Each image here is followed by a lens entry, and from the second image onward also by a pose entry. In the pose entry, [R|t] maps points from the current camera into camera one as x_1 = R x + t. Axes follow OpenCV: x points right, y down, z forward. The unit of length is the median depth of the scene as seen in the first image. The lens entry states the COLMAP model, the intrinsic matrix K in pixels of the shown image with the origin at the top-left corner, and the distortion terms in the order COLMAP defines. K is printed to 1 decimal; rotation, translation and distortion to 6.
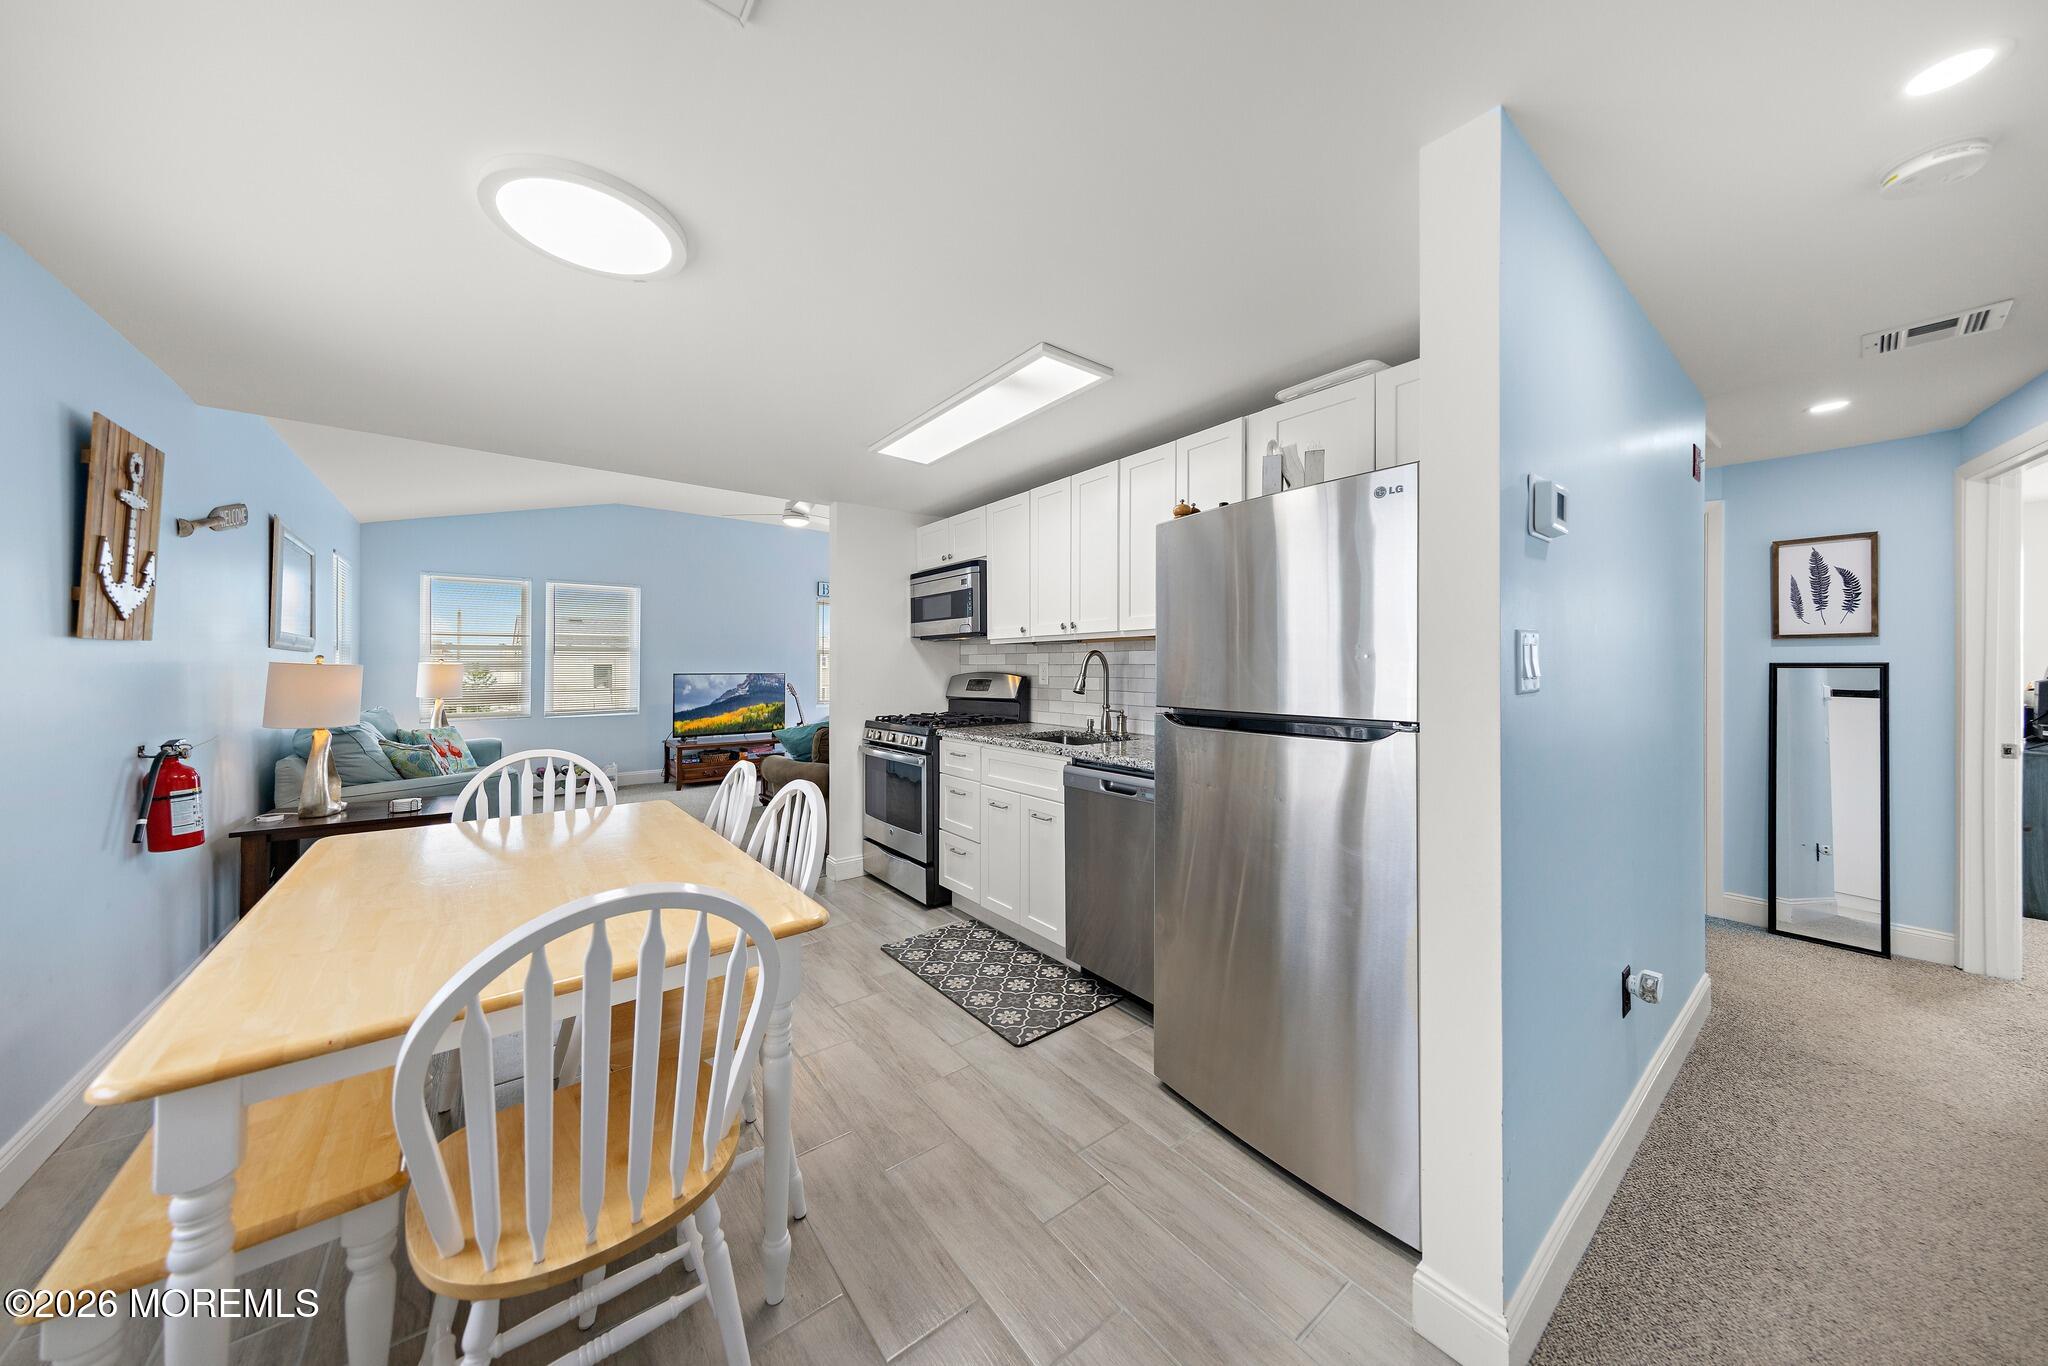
lens RADIAL K [[665.8, 0, 1012.3], [0, 665.8, 664.3], [0, 0, 1]] dist [0.001718, -0.000023]
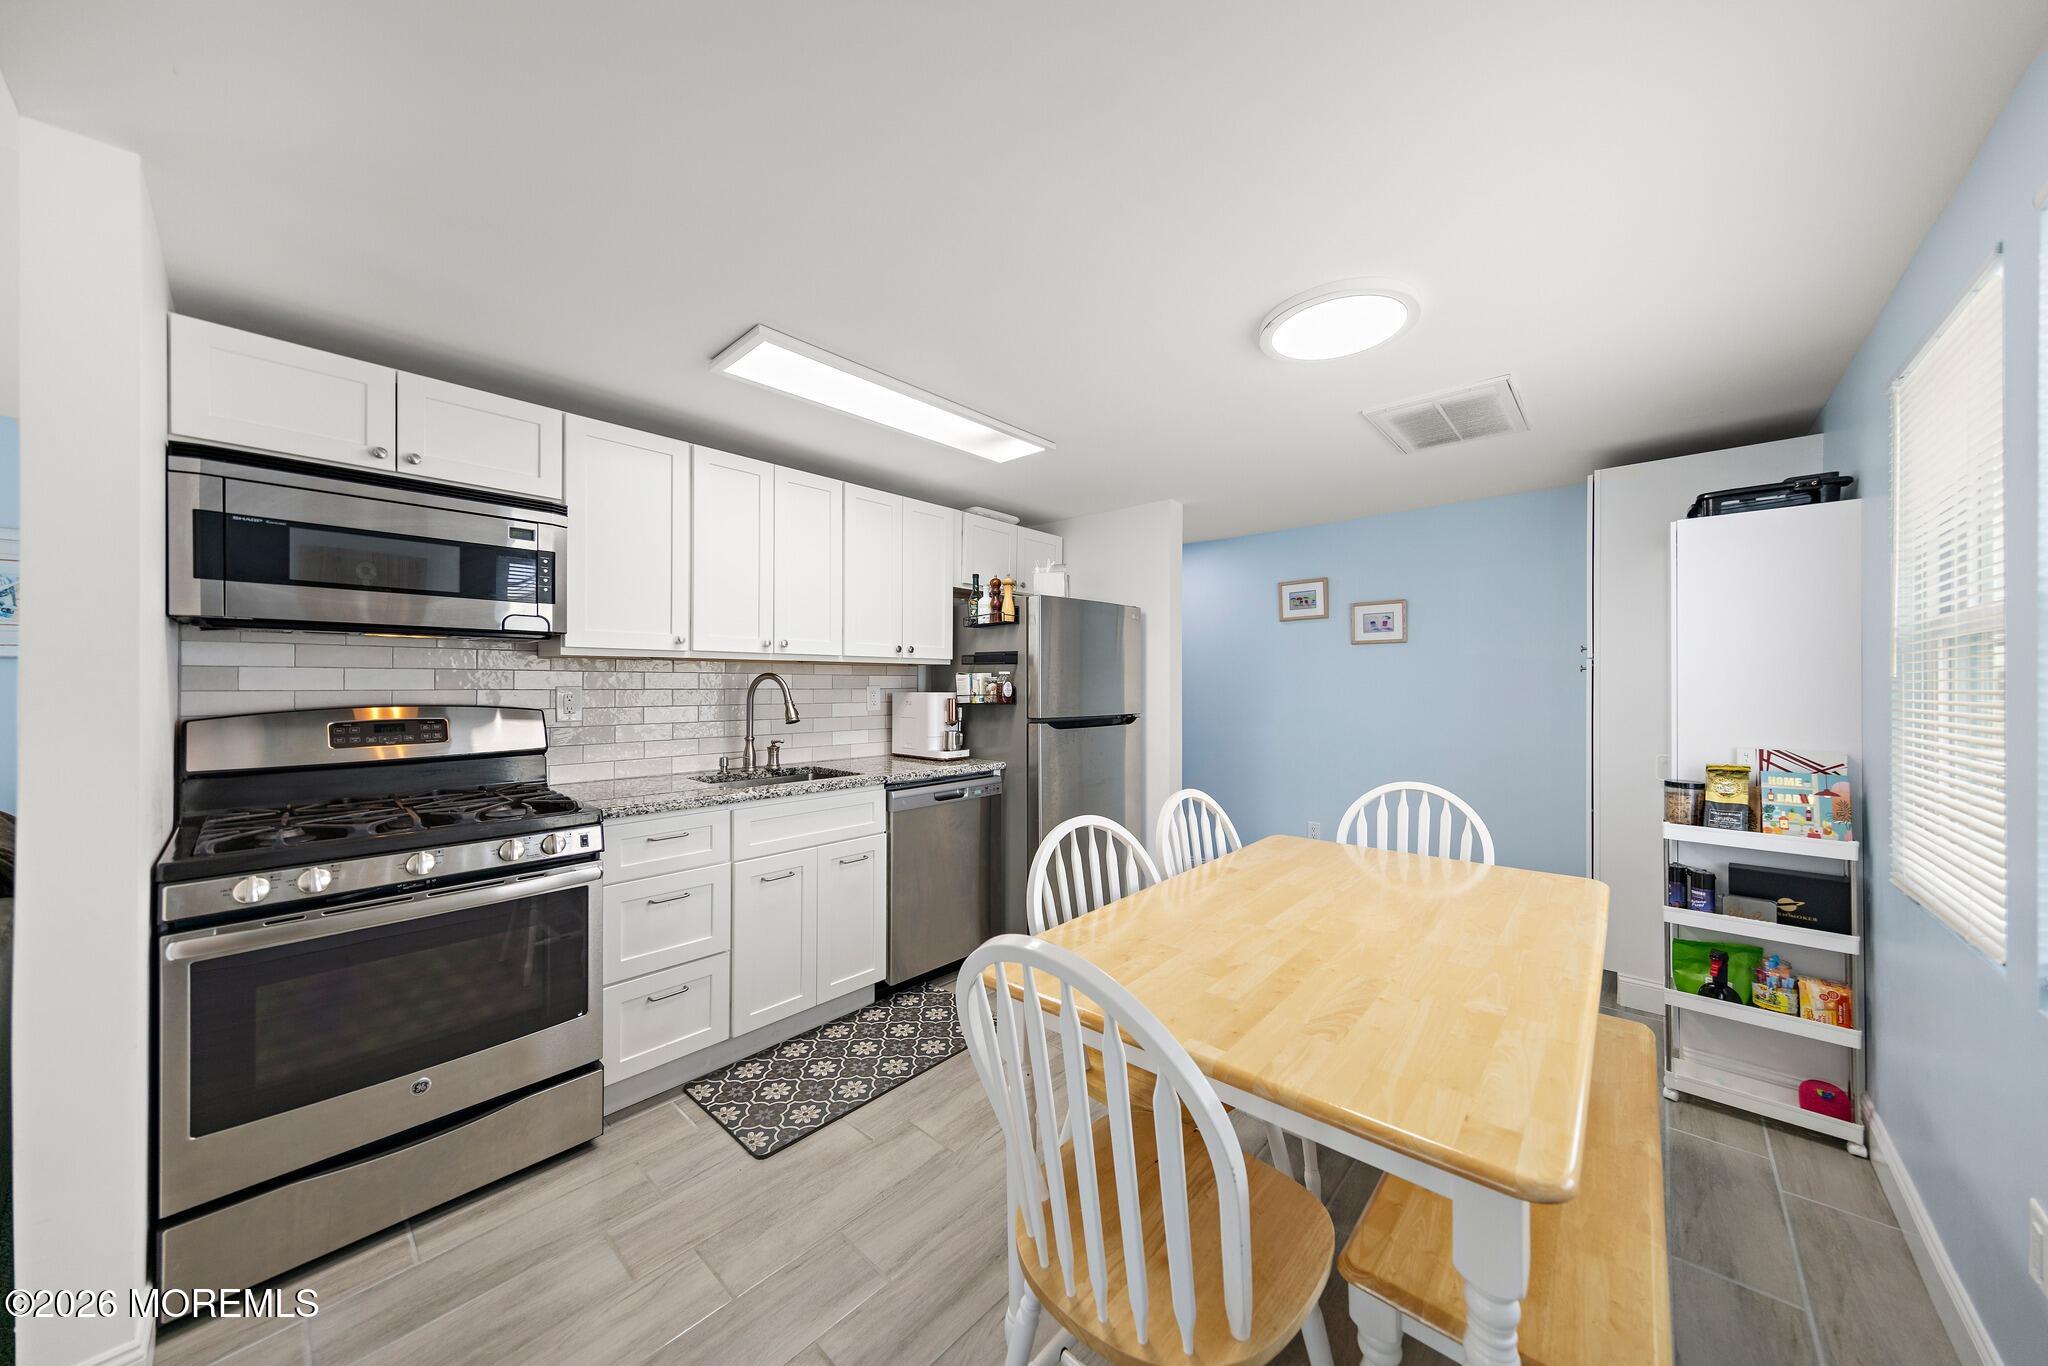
lens RADIAL K [[693.2, 0, 1043.2], [0, 693.2, 682.6], [0, 0, 1]] dist [0.002294, -0.000073]
pose [[-0.199443, 0.002968, 0.979905, -0.873366], [-0.003991, 0.999985, -0.003841, -0.006791], [-0.979901, -0.004676, -0.199428, 0.881400]]
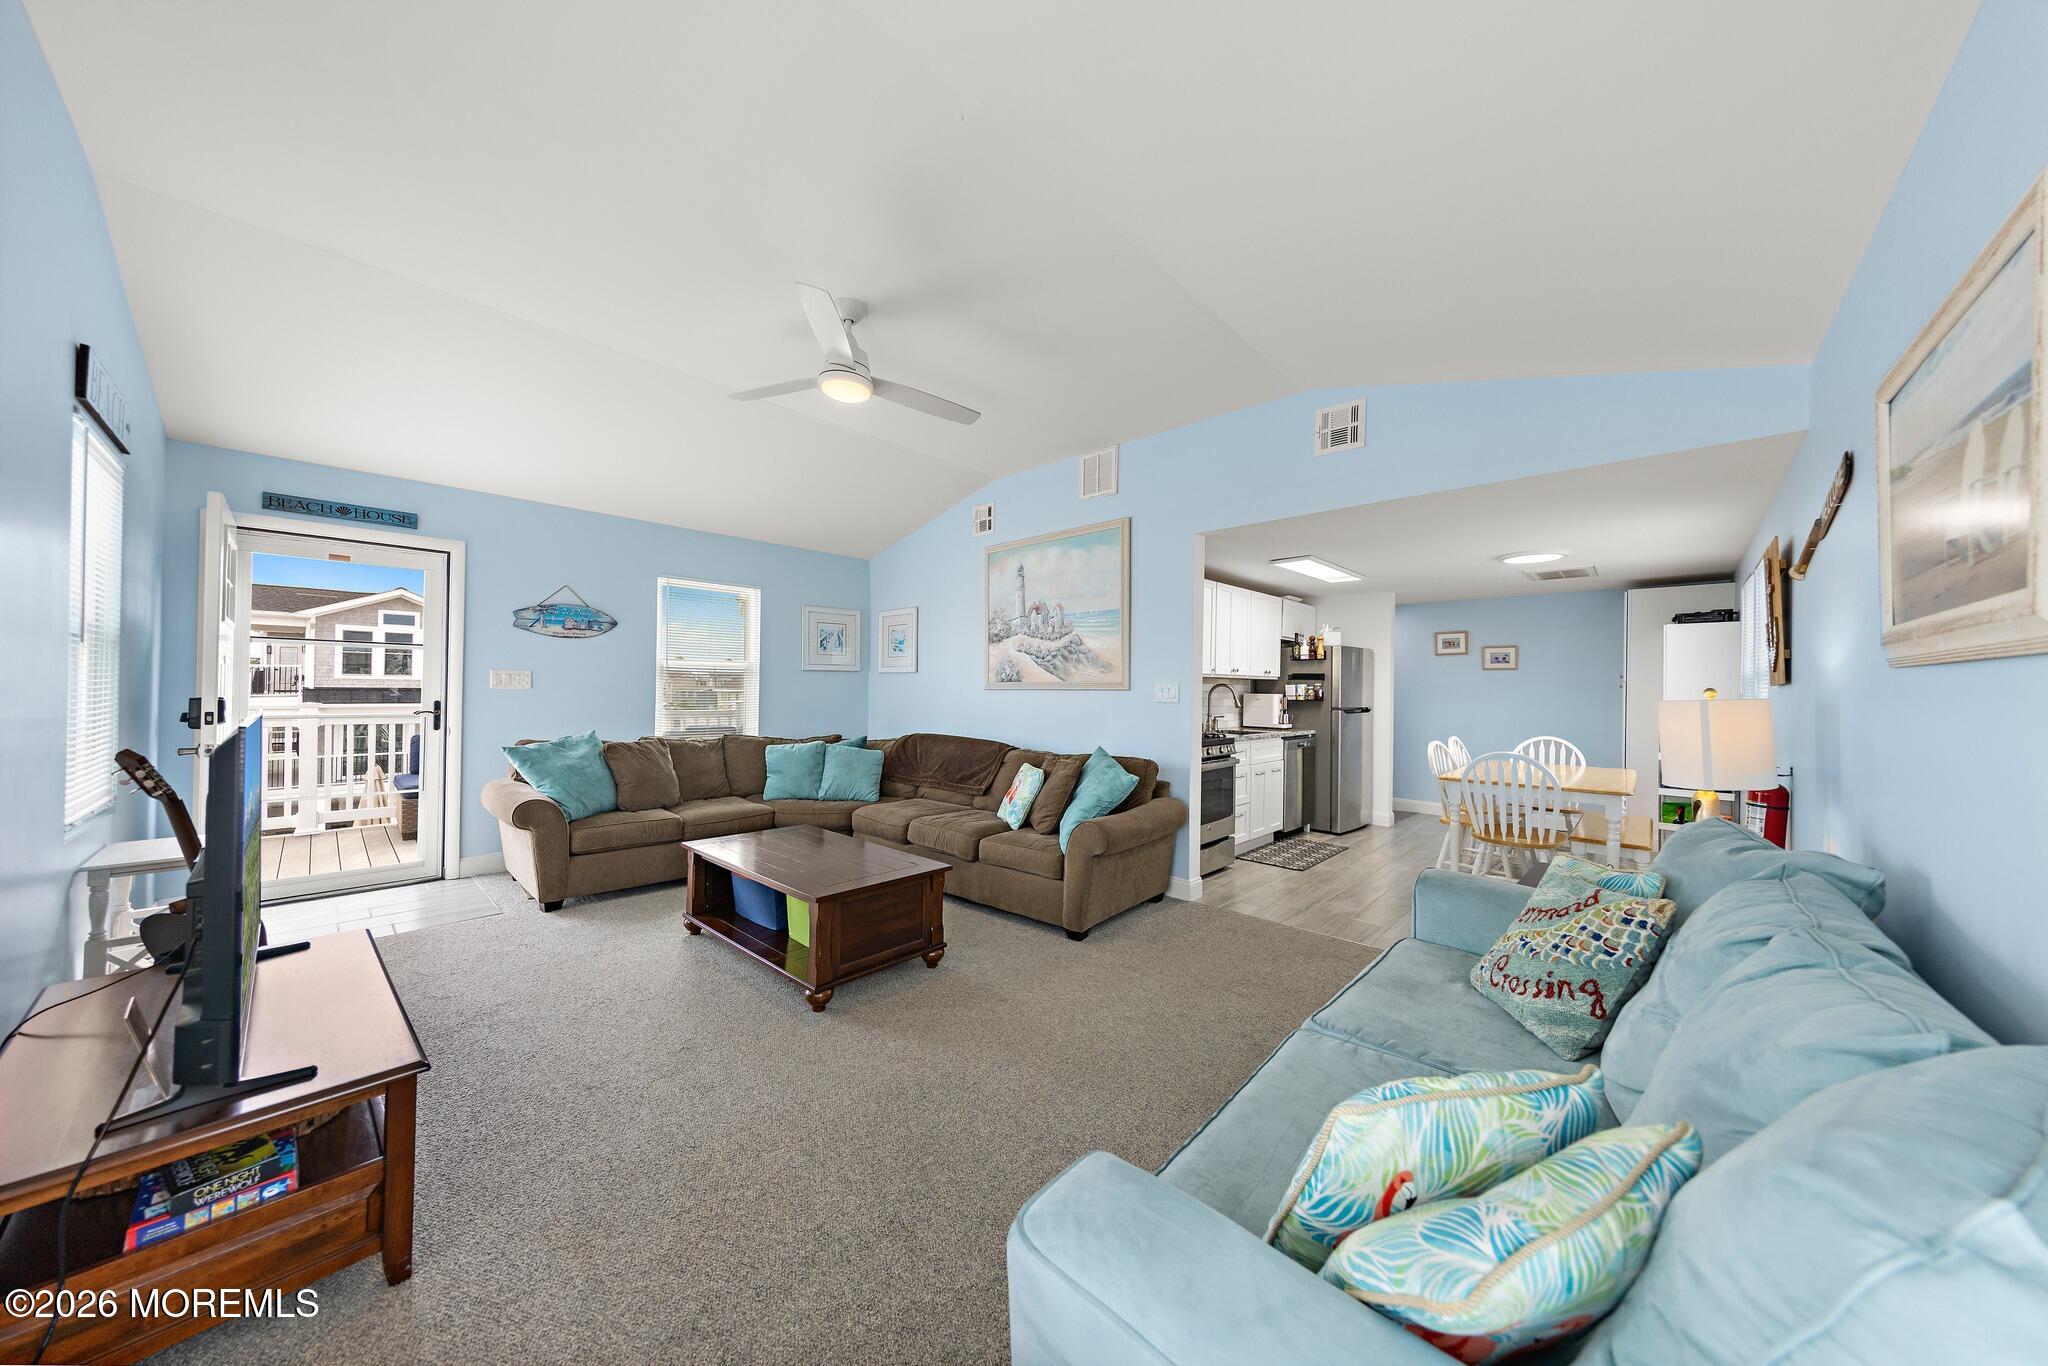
lens RADIAL K [[693.2, 0, 1024.4], [0, 693.2, 688.9], [0, 0, 1]] dist [0.002294, -0.000073]
pose [[-0.171121, -0.003701, 0.985243, -1.726341], [-0.016837, 0.999858, 0.000831, 0.000575], [-0.985106, -0.016446, -0.171159, 1.956554]]
